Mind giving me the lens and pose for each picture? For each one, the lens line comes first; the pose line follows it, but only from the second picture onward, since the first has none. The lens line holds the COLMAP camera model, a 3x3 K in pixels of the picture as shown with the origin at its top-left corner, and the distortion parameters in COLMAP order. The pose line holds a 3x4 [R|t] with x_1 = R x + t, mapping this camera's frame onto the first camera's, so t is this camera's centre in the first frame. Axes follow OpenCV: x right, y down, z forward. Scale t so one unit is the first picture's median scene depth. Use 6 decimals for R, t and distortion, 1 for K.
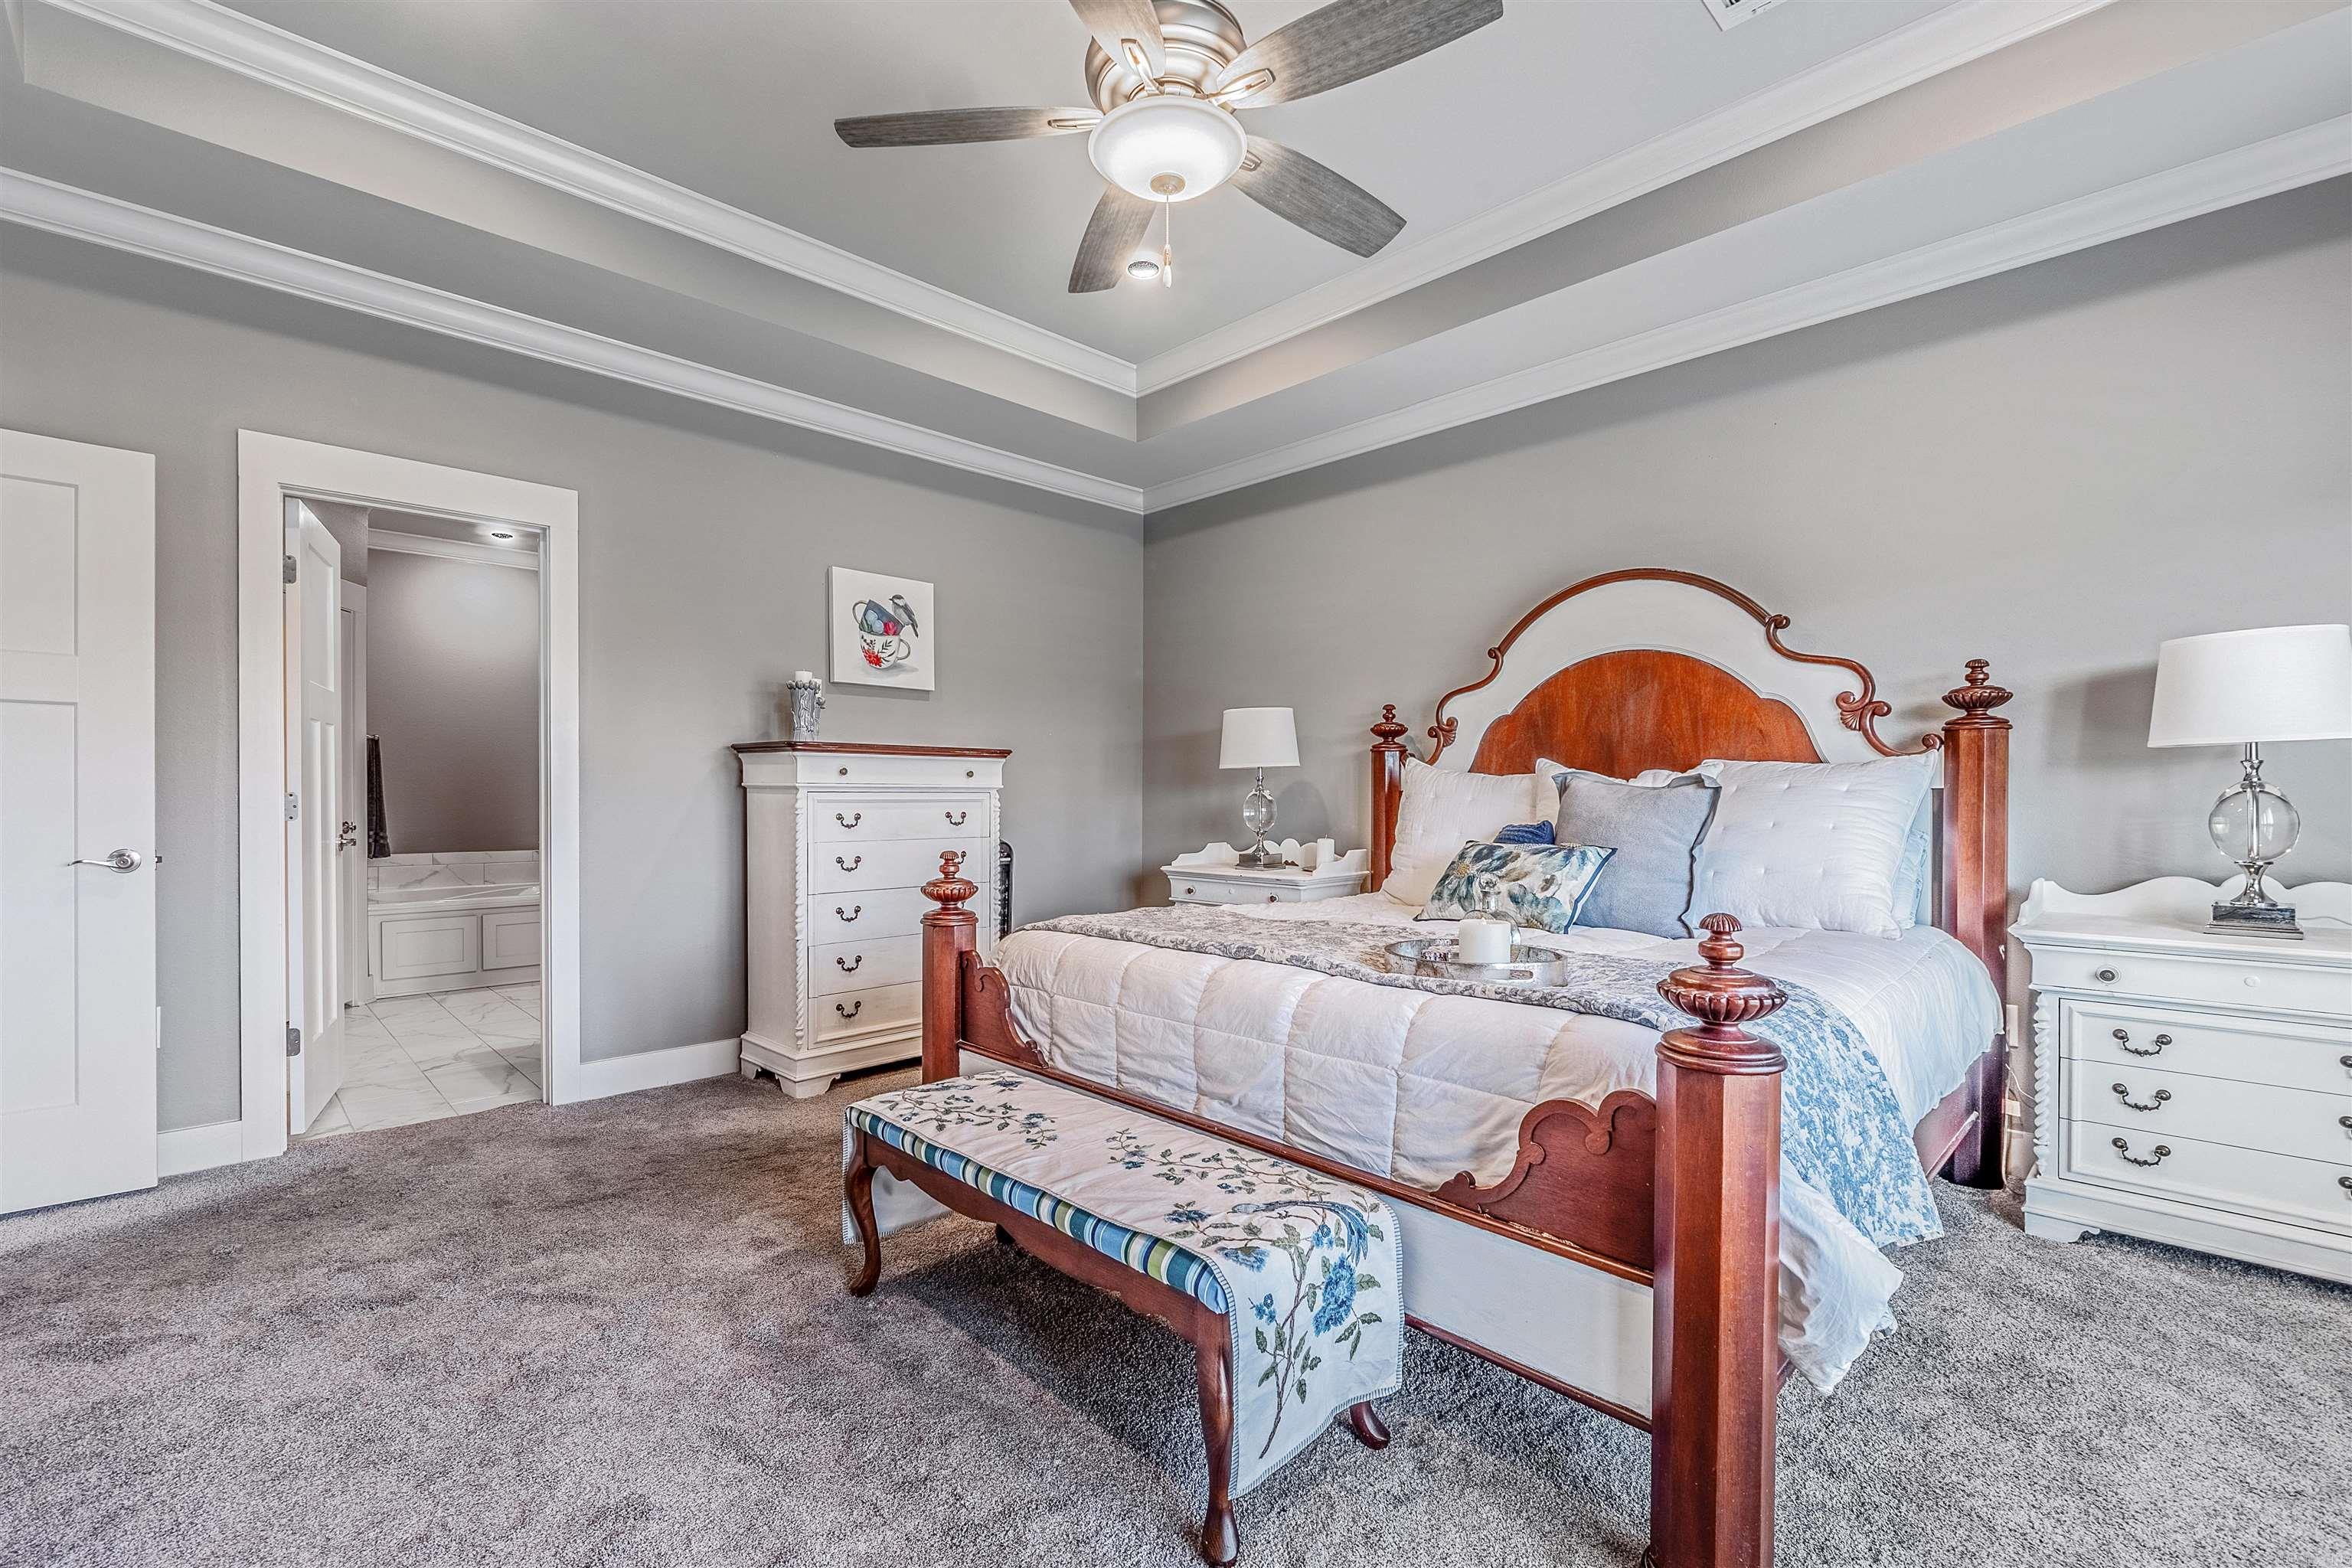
lens RADIAL K [[1007.5, 0, 1184.6], [0, 1007.5, 809.7], [0, 0, 1]] dist [-0.003608, -0.000342]
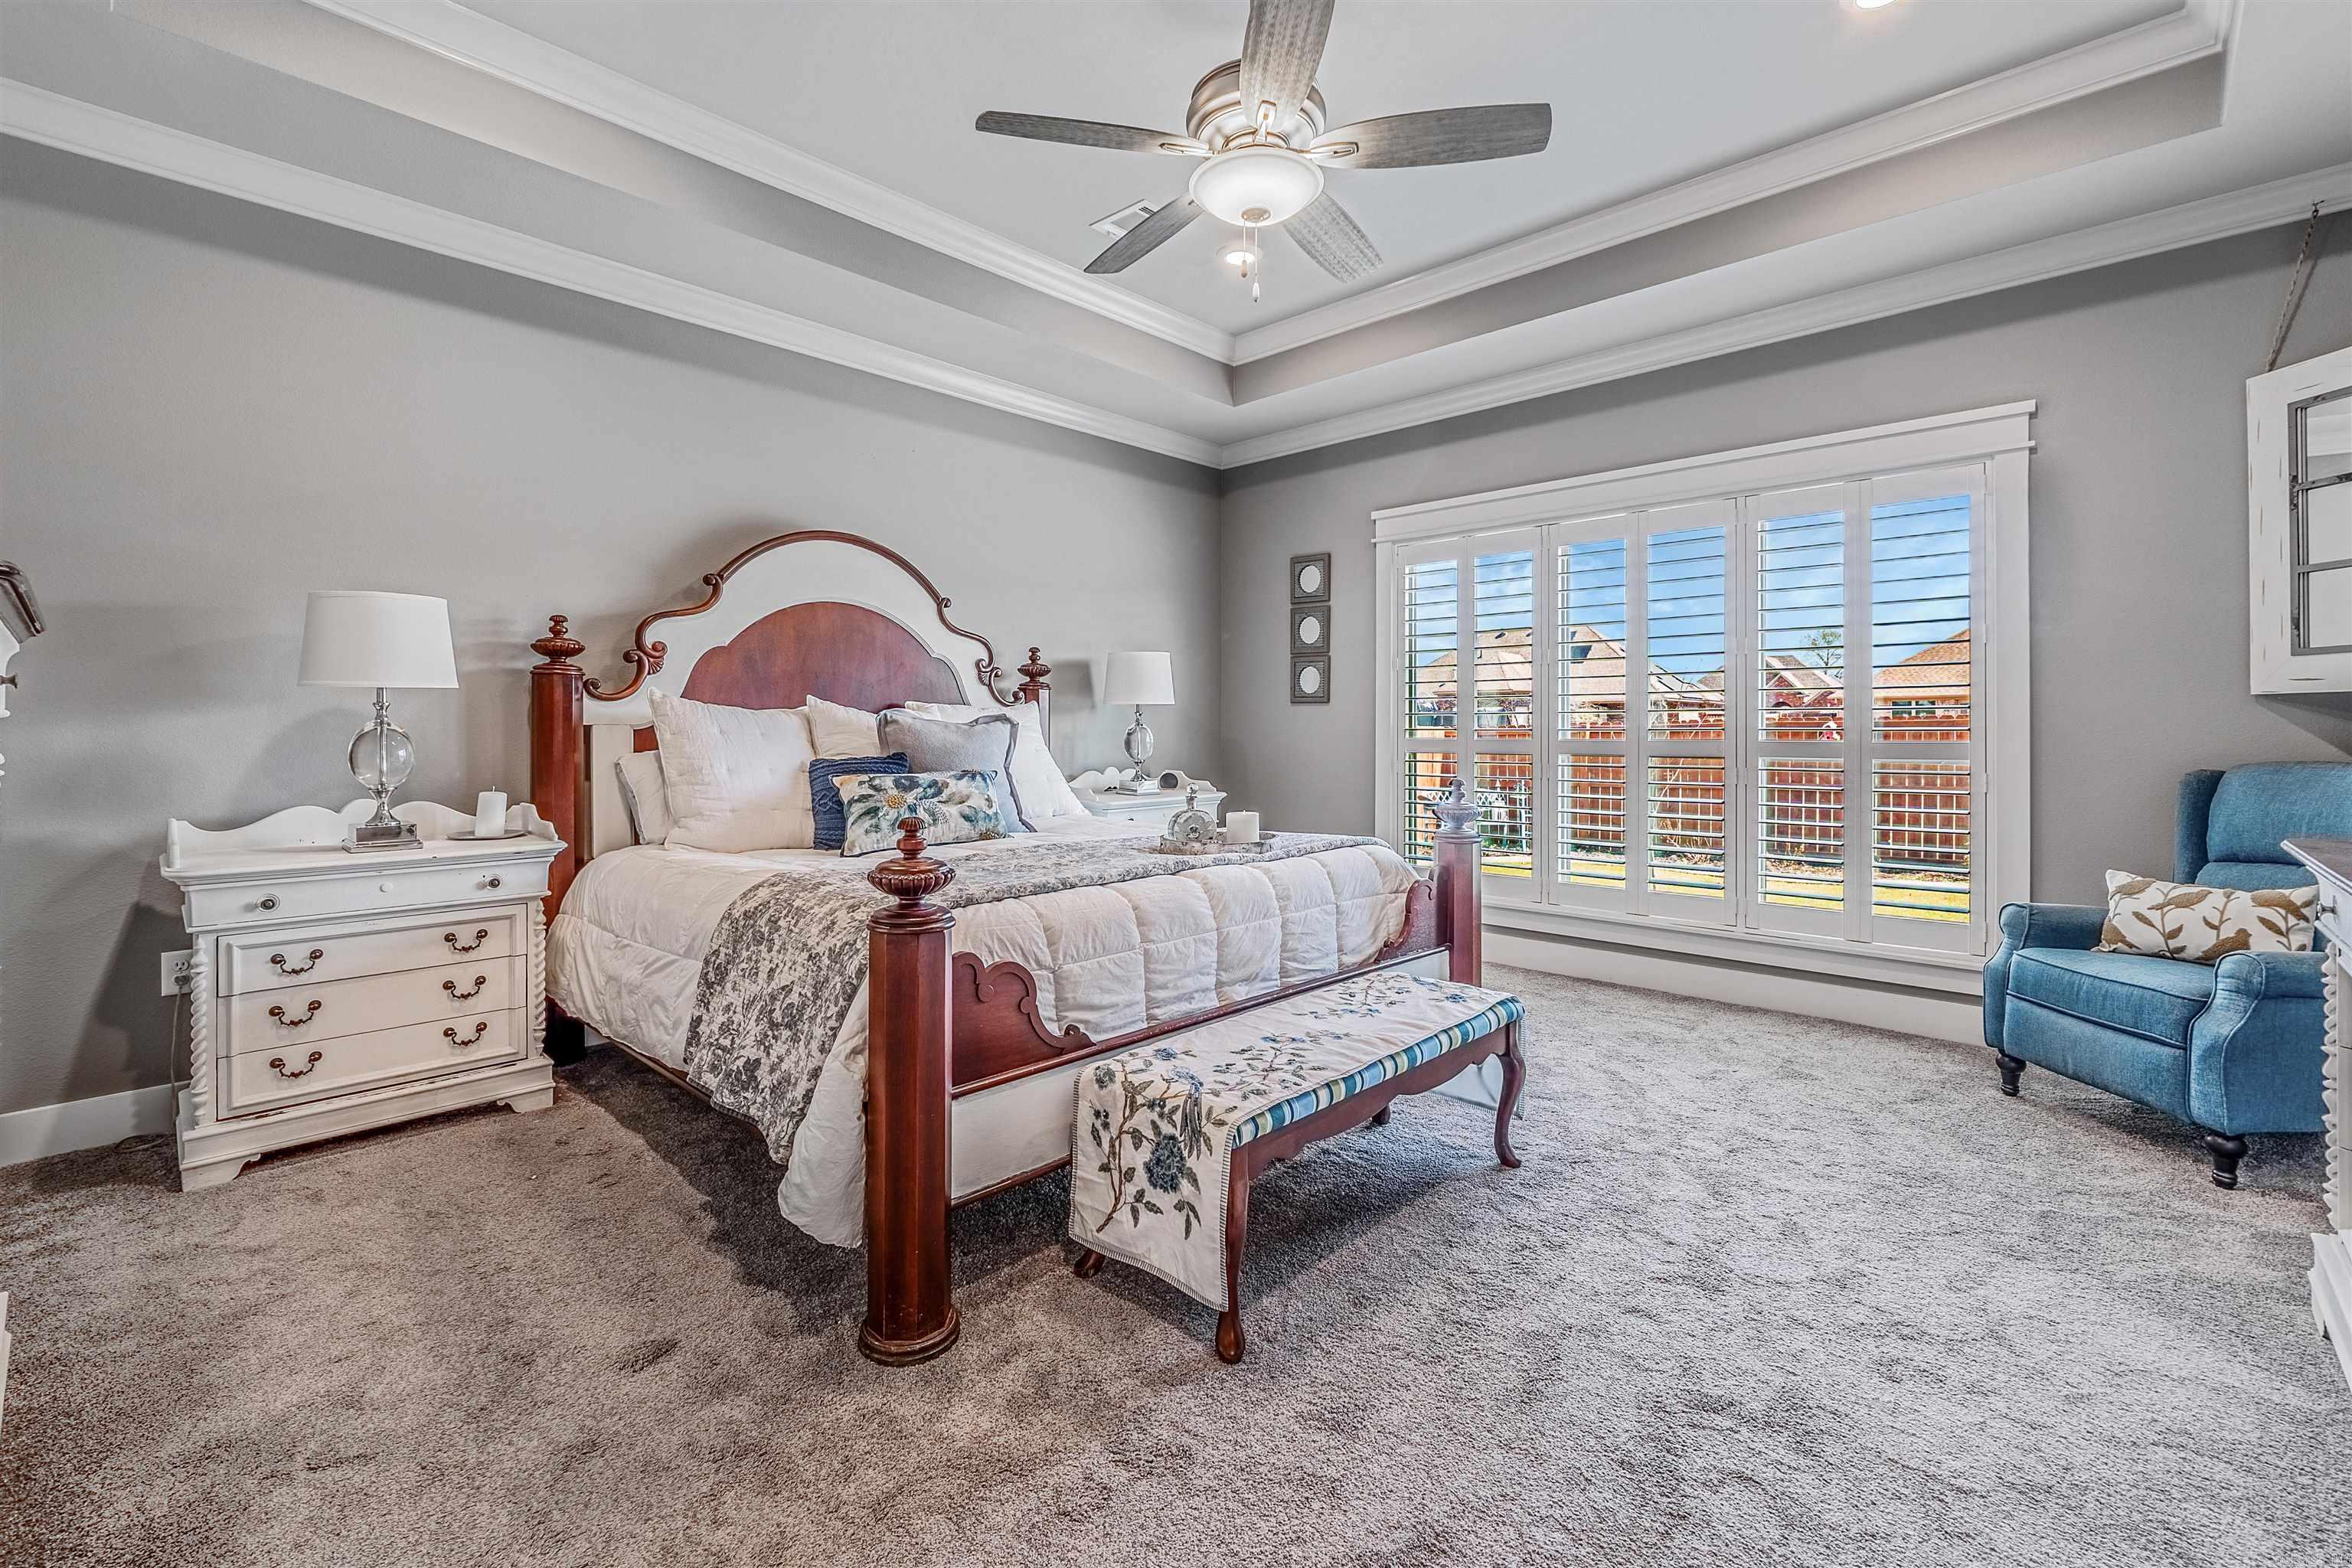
lens RADIAL K [[983.4, 0, 1155.8], [0, 983.4, 726.4], [0, 0, 1]] dist [-0.014191, -0.000220]
pose [[-0.003601, 0.001967, 0.999992, -0.744123], [0.017183, 0.999851, -0.001905, -0.010945], [-0.999846, 0.017176, -0.003634, 0.718856]]
